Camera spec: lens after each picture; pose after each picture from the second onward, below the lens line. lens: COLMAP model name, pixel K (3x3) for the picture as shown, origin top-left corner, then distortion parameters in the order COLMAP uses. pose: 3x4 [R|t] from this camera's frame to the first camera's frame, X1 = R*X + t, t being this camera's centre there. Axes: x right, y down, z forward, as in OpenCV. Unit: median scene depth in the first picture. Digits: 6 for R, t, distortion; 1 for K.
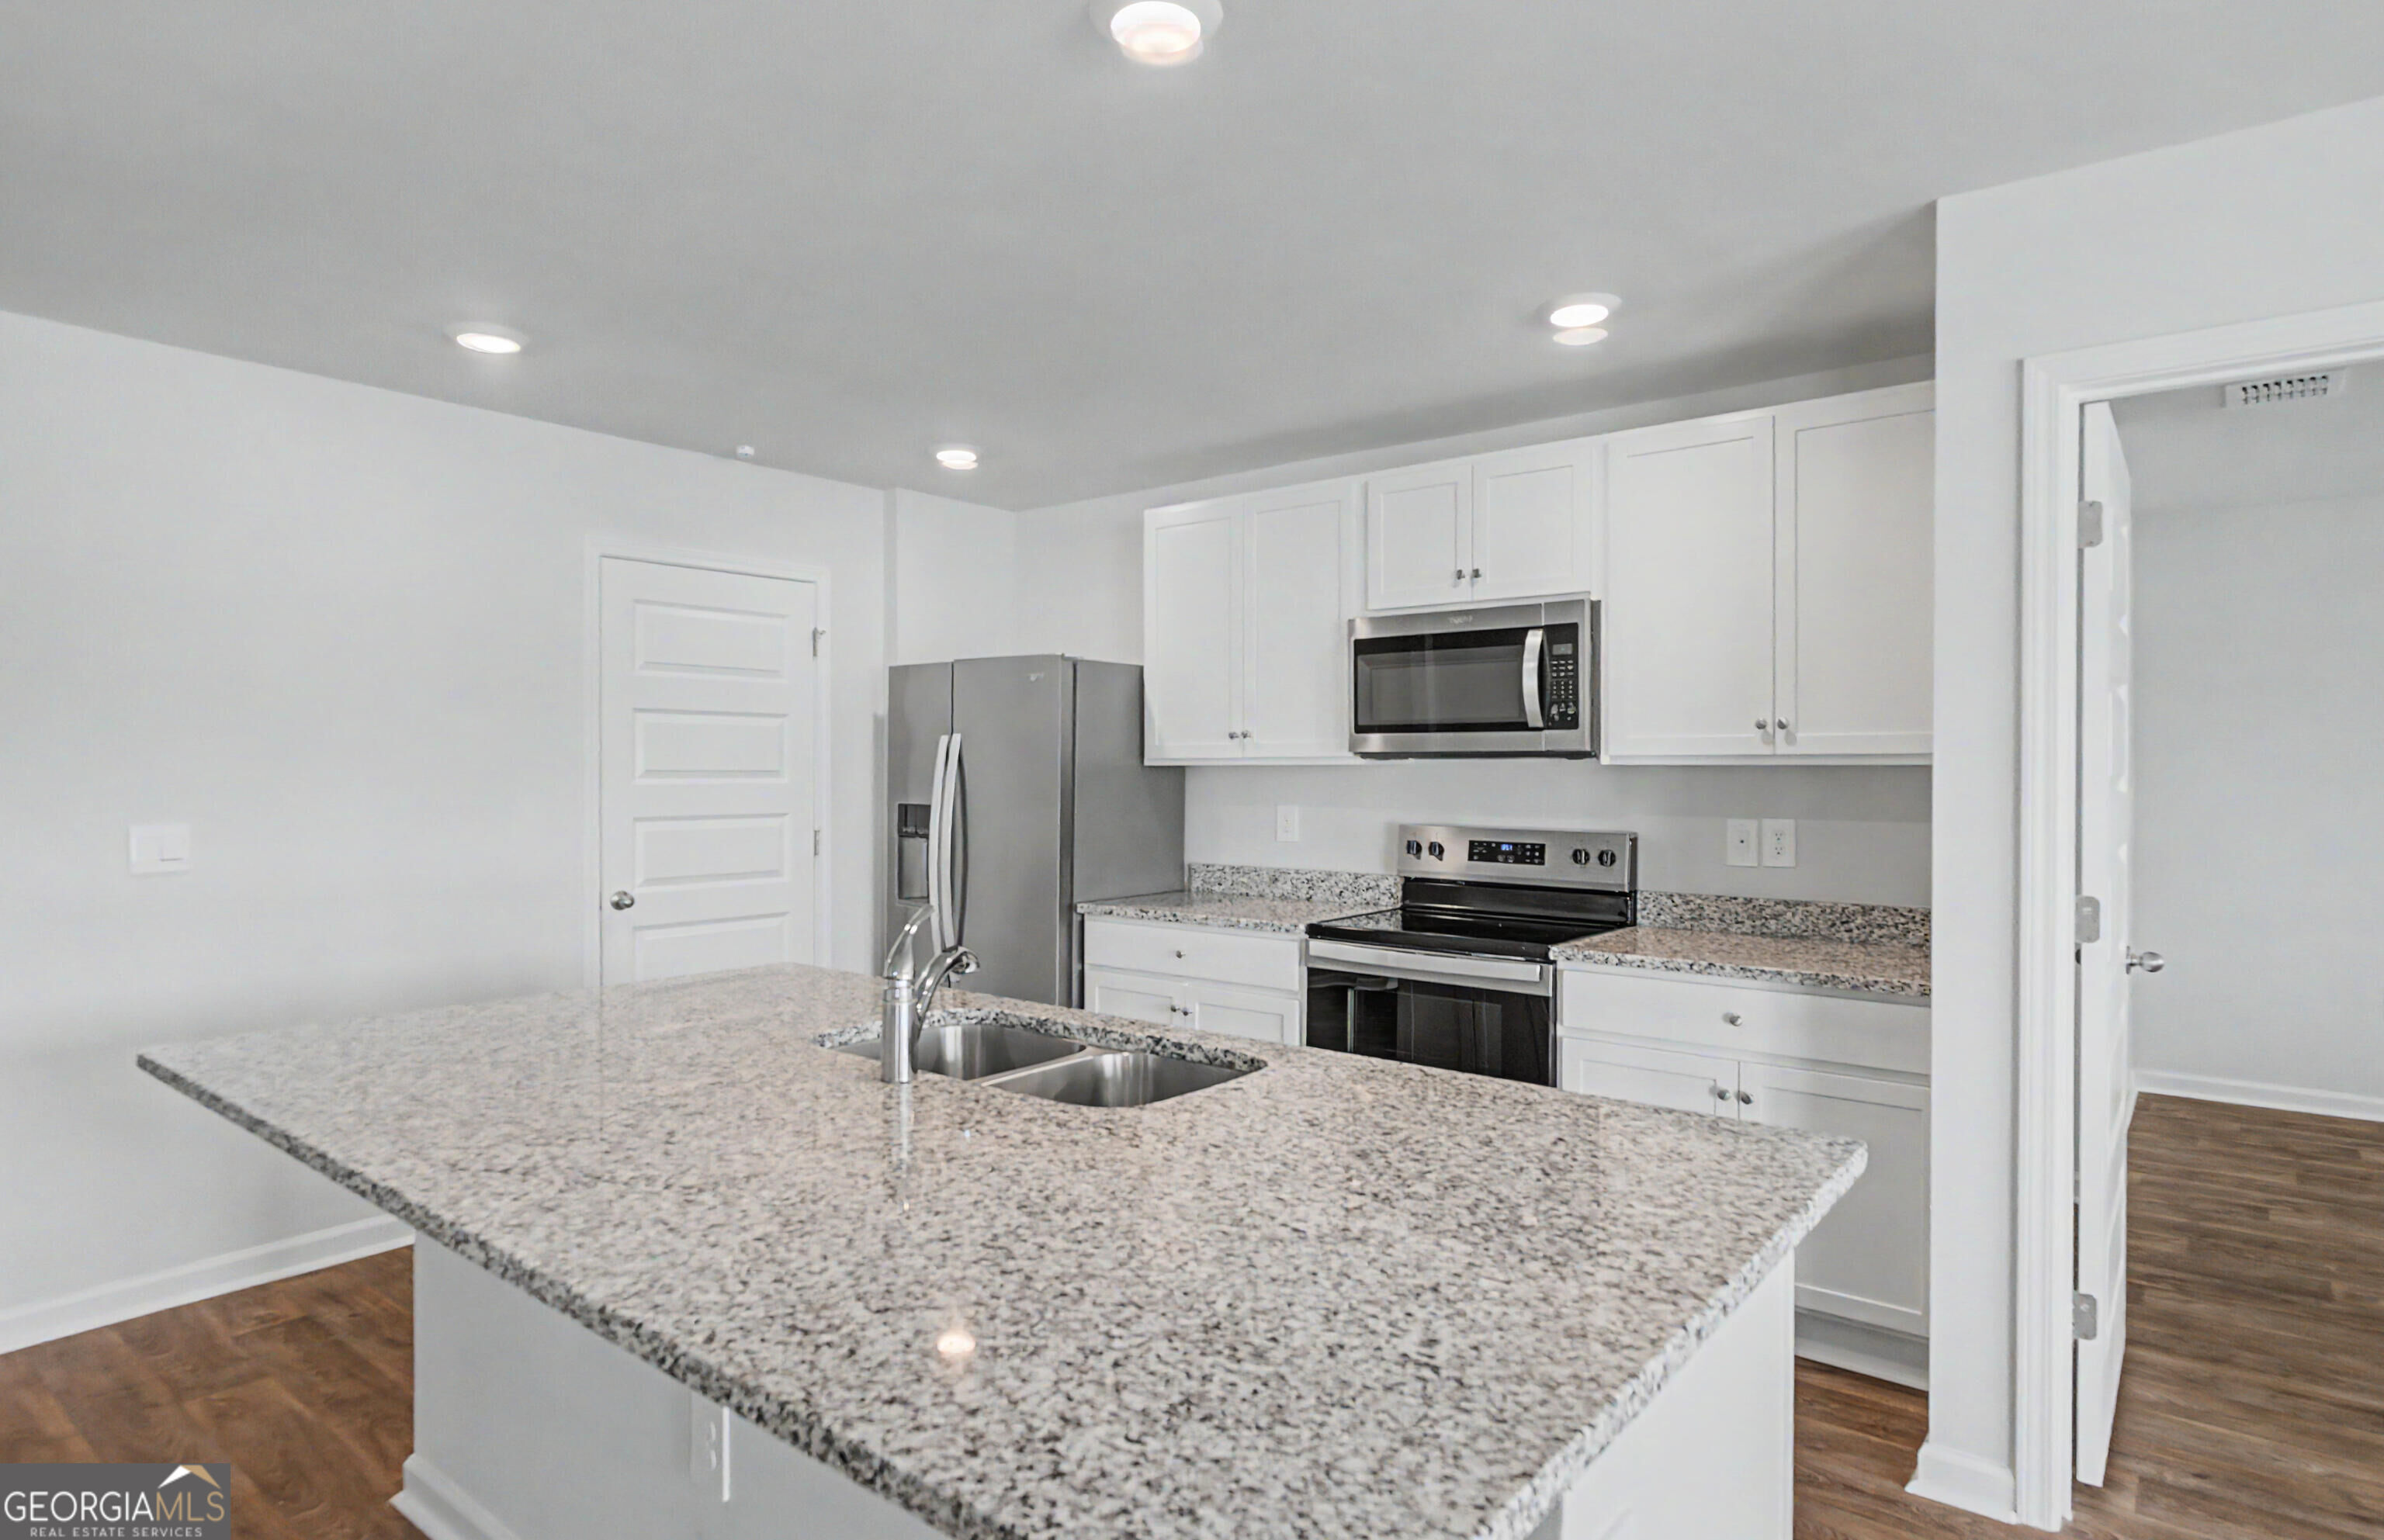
lens RADIAL K [[1289.0, 0, 1187.6], [0, 1289.0, 785.8], [0, 0, 1]] dist [0.002584, 0.000015]
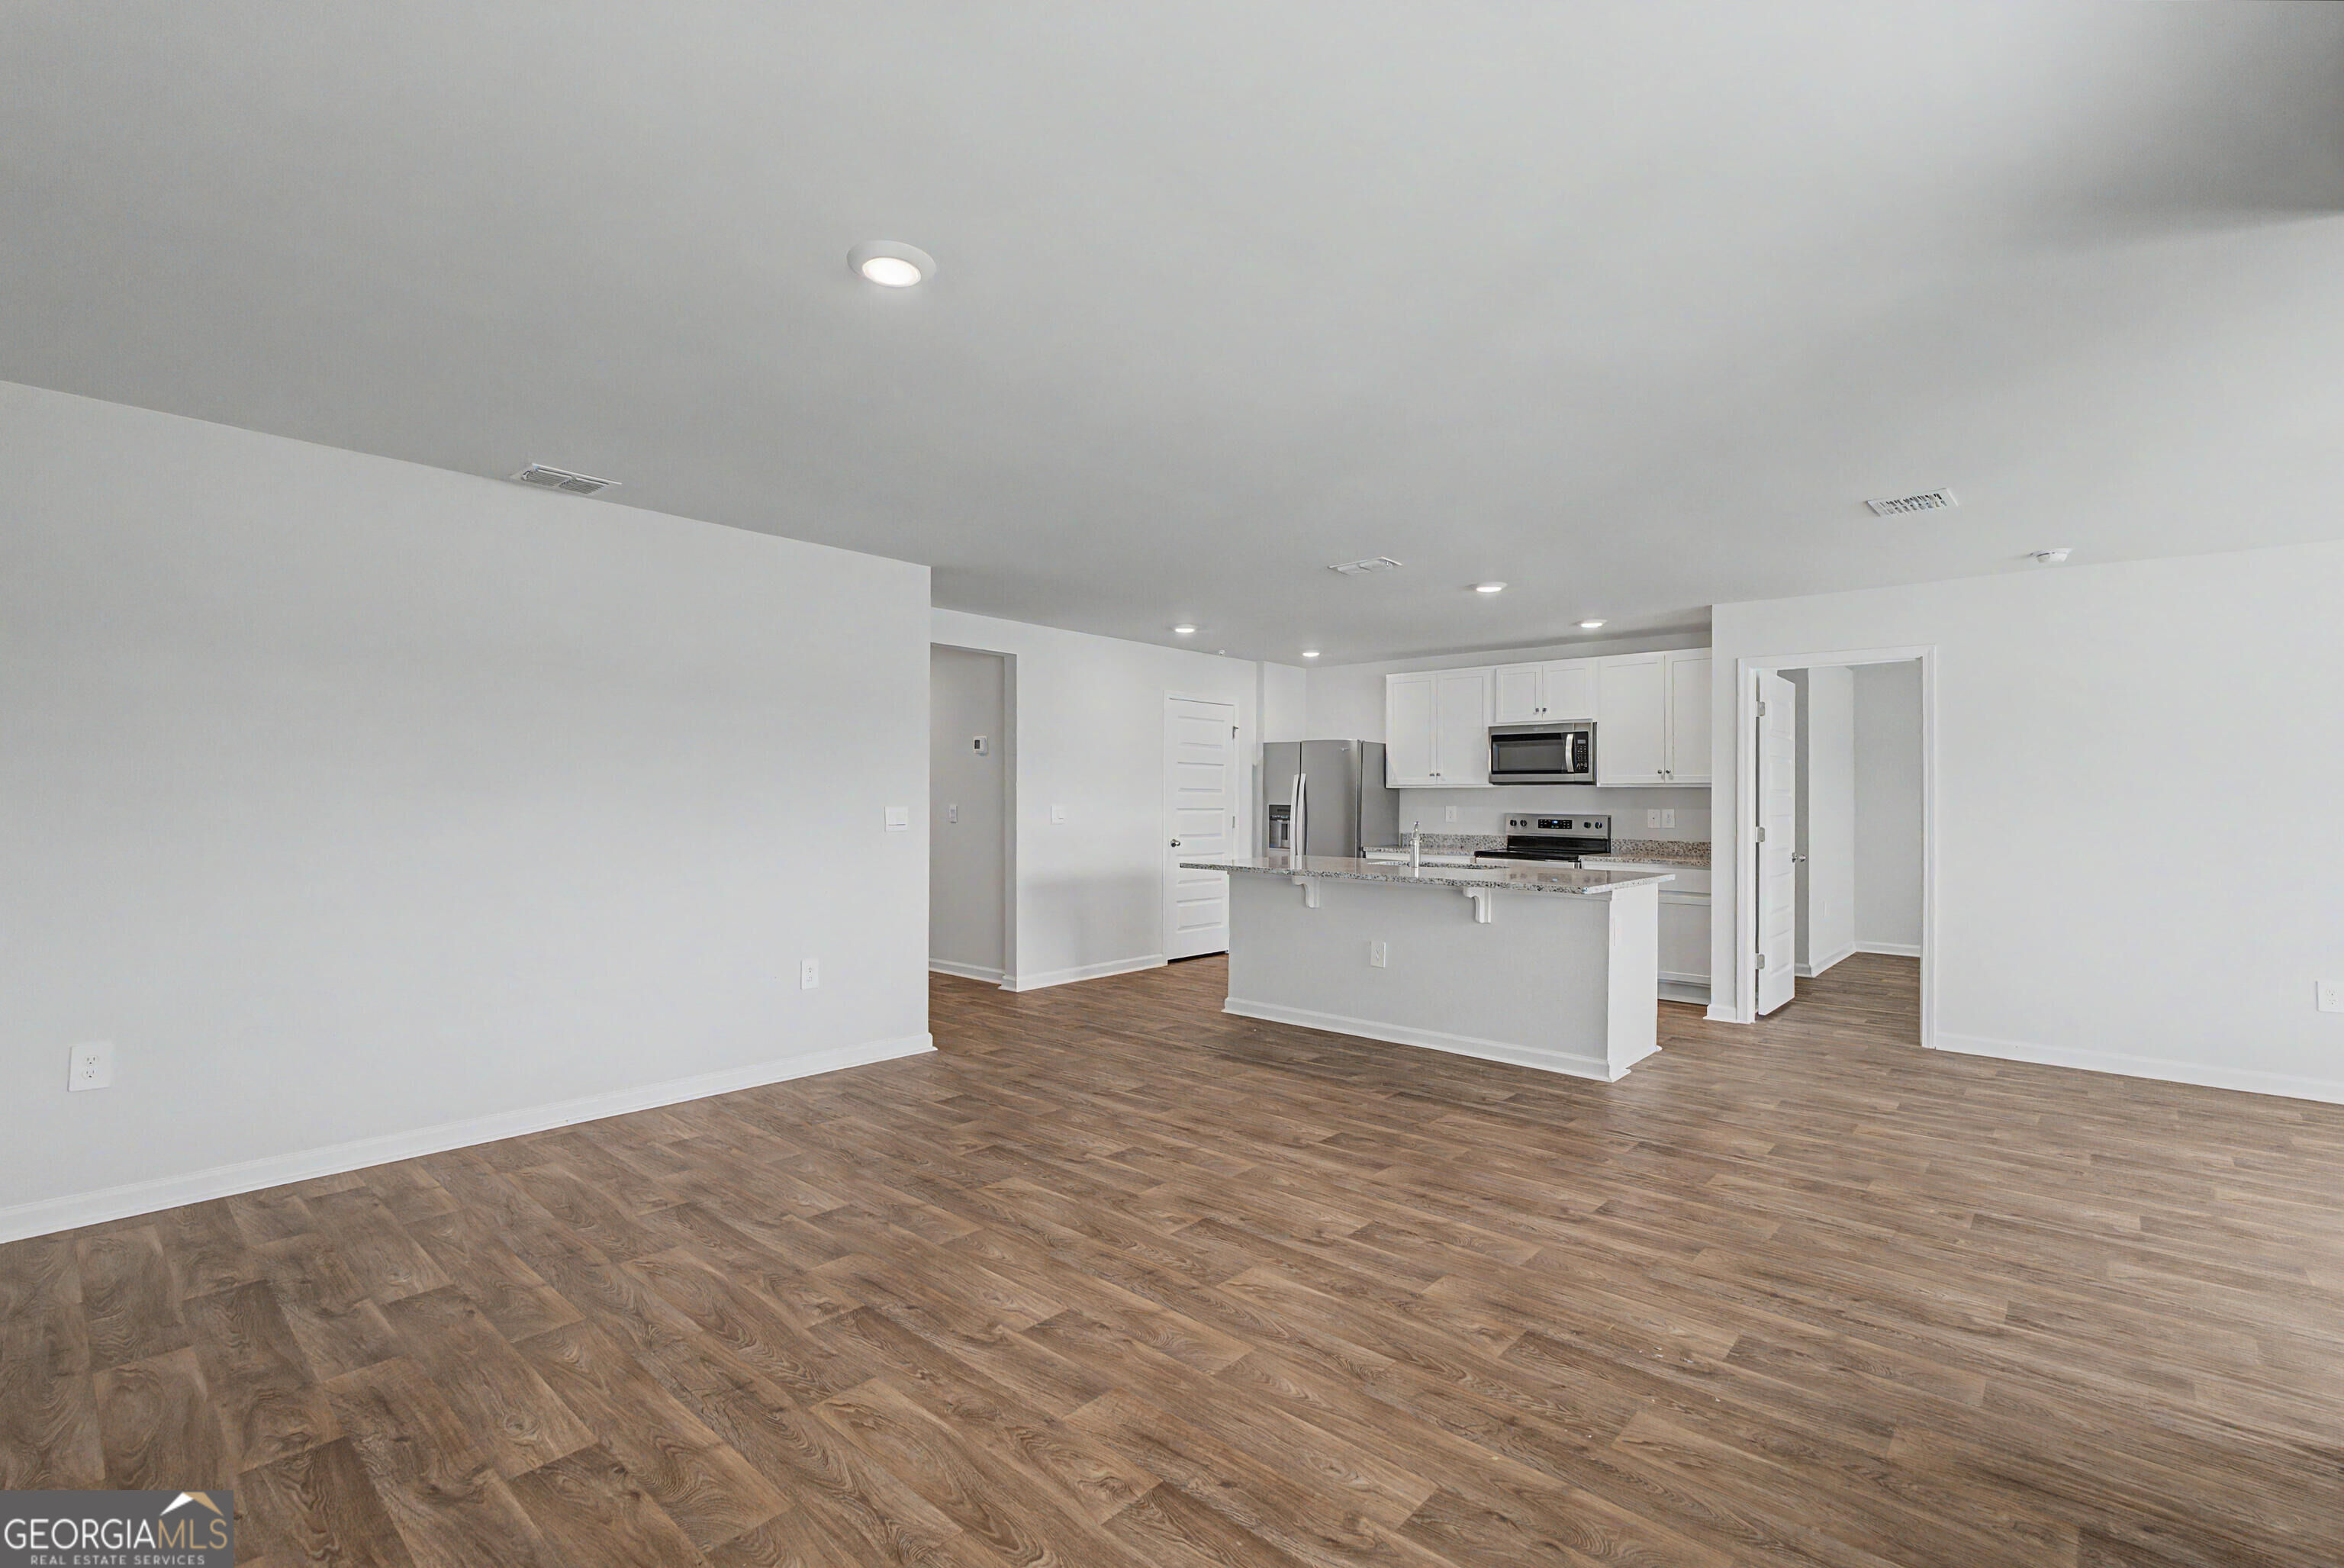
lens RADIAL K [[1047.1, 0, 1159.3], [0, 1047.1, 810.3], [0, 0, 1]] dist [-0.008166, 0.001519]
pose [[0.998150, 0.006301, -0.060469, -0.377375], [-0.006593, 0.999968, -0.004623, 0.040687], [0.060438, 0.005013, 0.998159, -1.006620]]
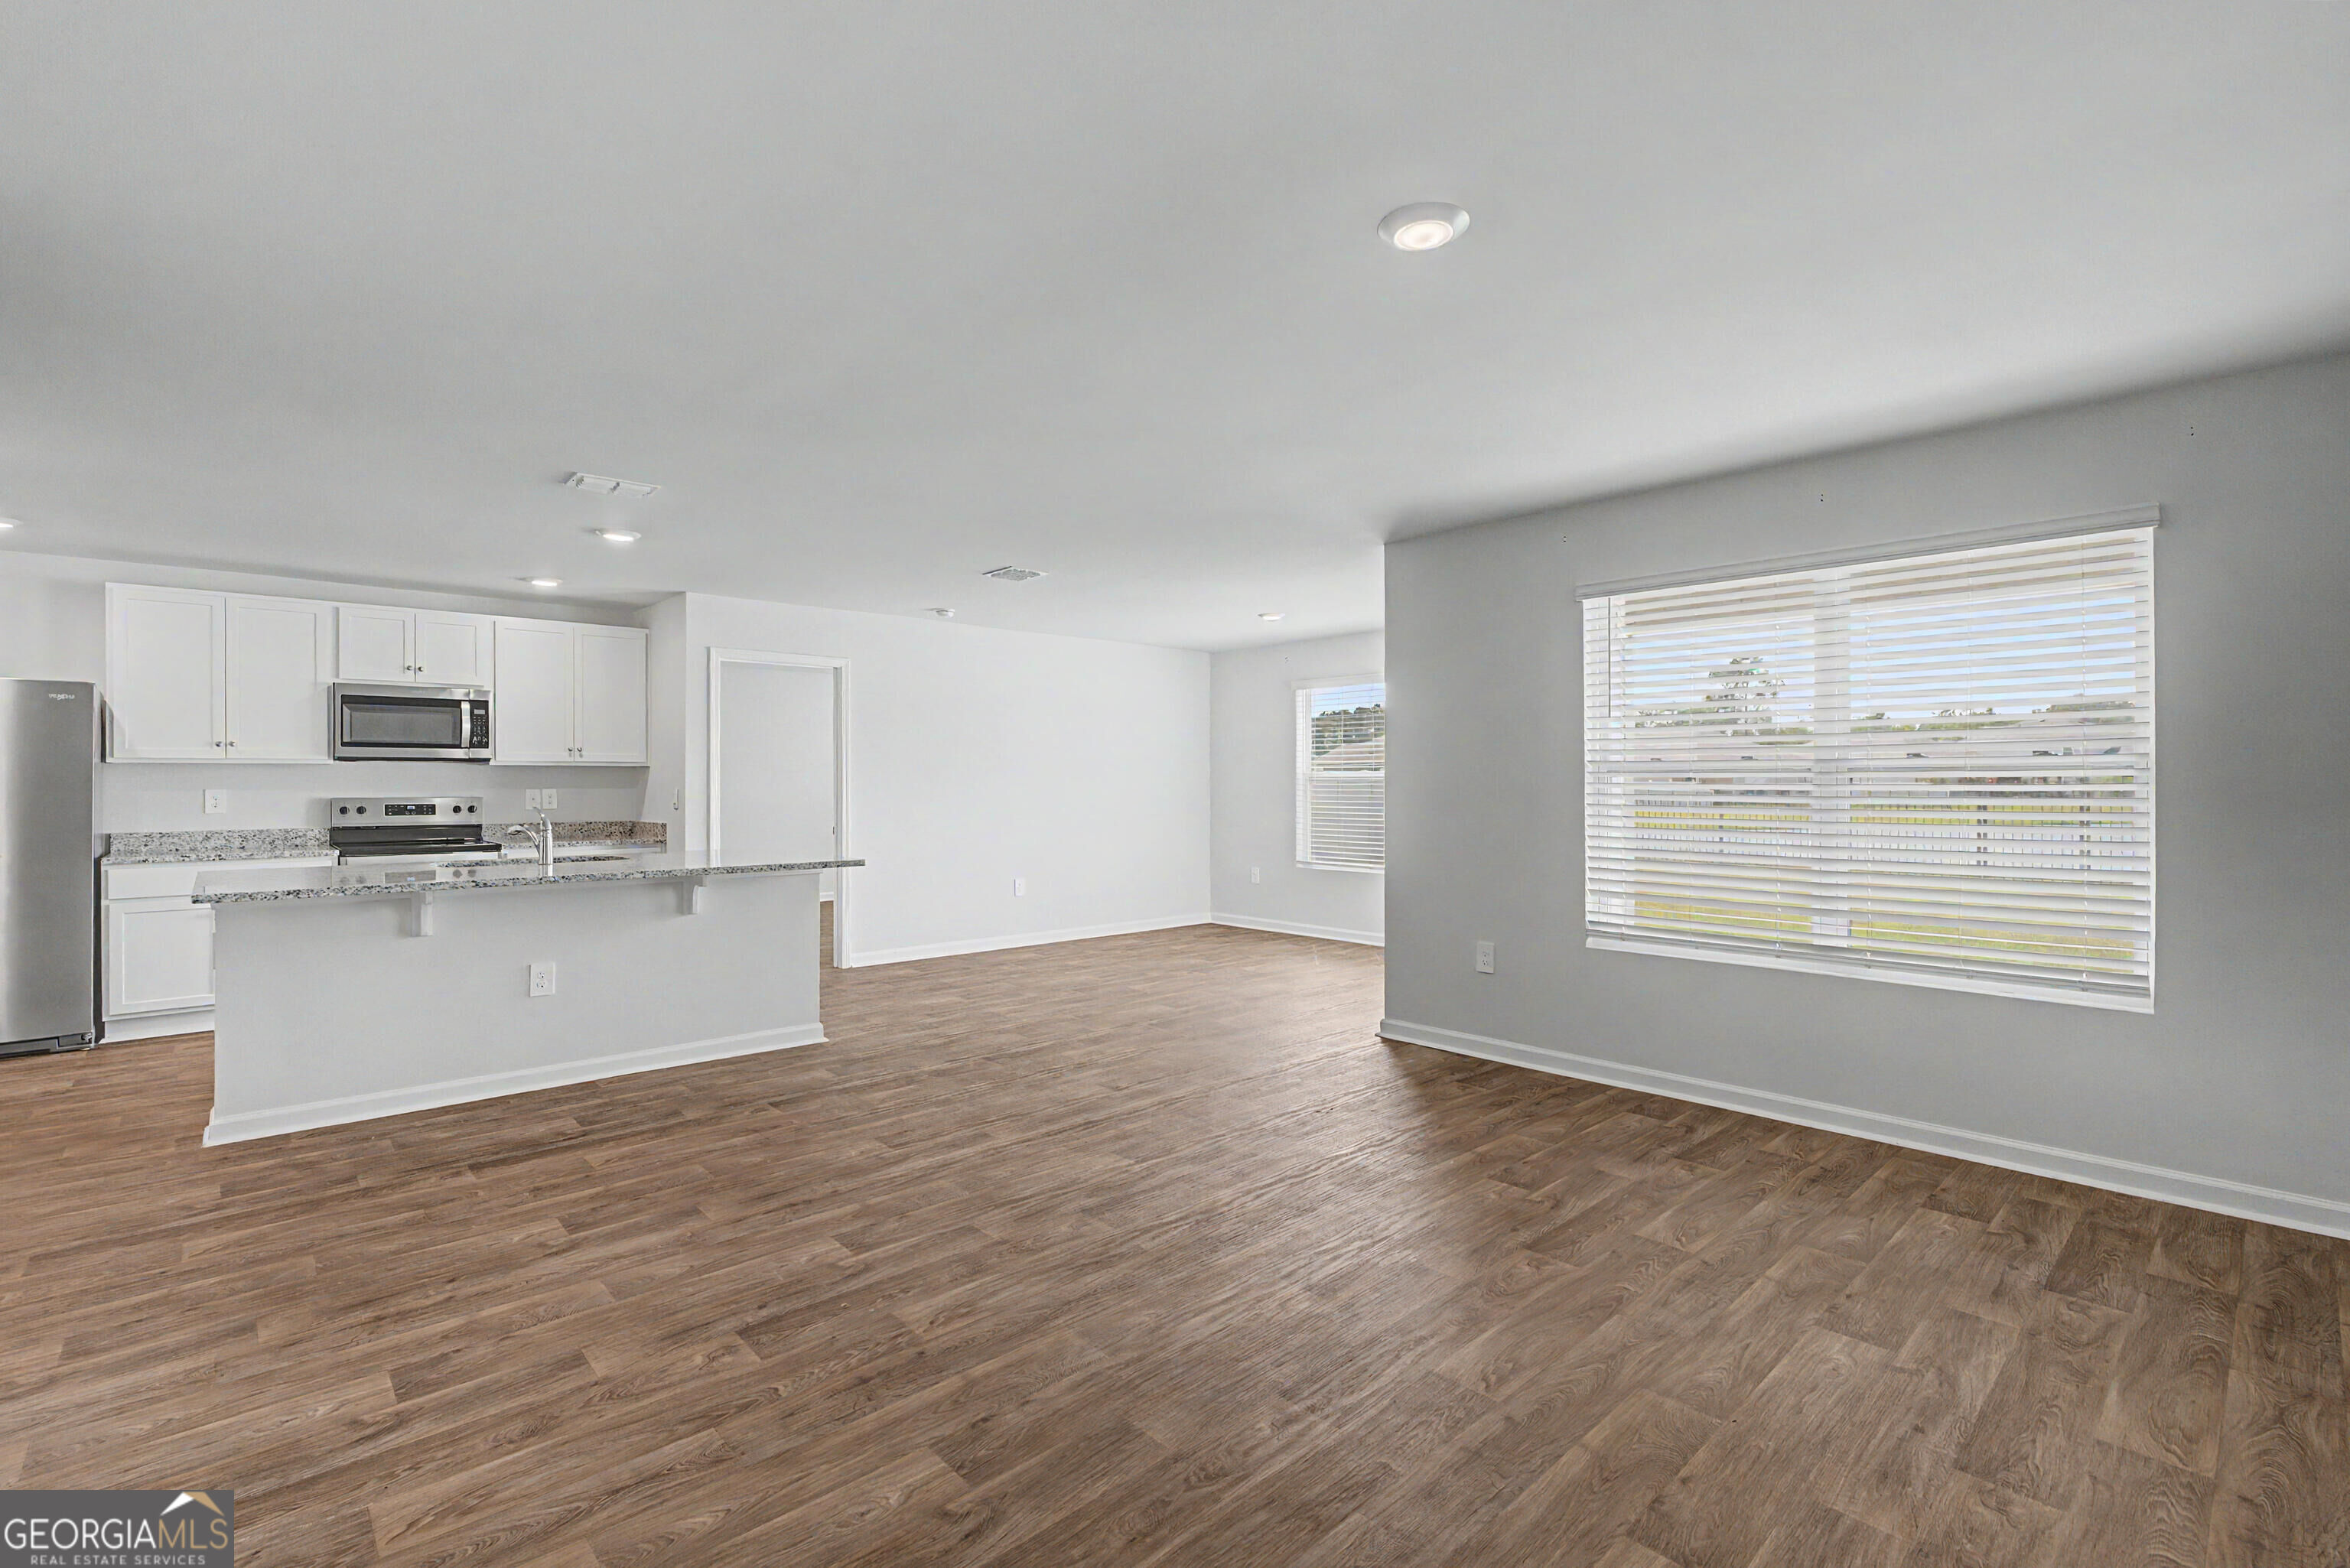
lens RADIAL K [[1049.8, 0, 1155.3], [0, 1049.8, 784.0], [0, 0, 1]] dist [-0.008166, 0.001519]
pose [[0.158711, -0.001595, 0.987324, -1.166091], [0.014932, 0.999888, -0.000785, 0.031829], [-0.987212, 0.014867, 0.158717, -0.374156]]
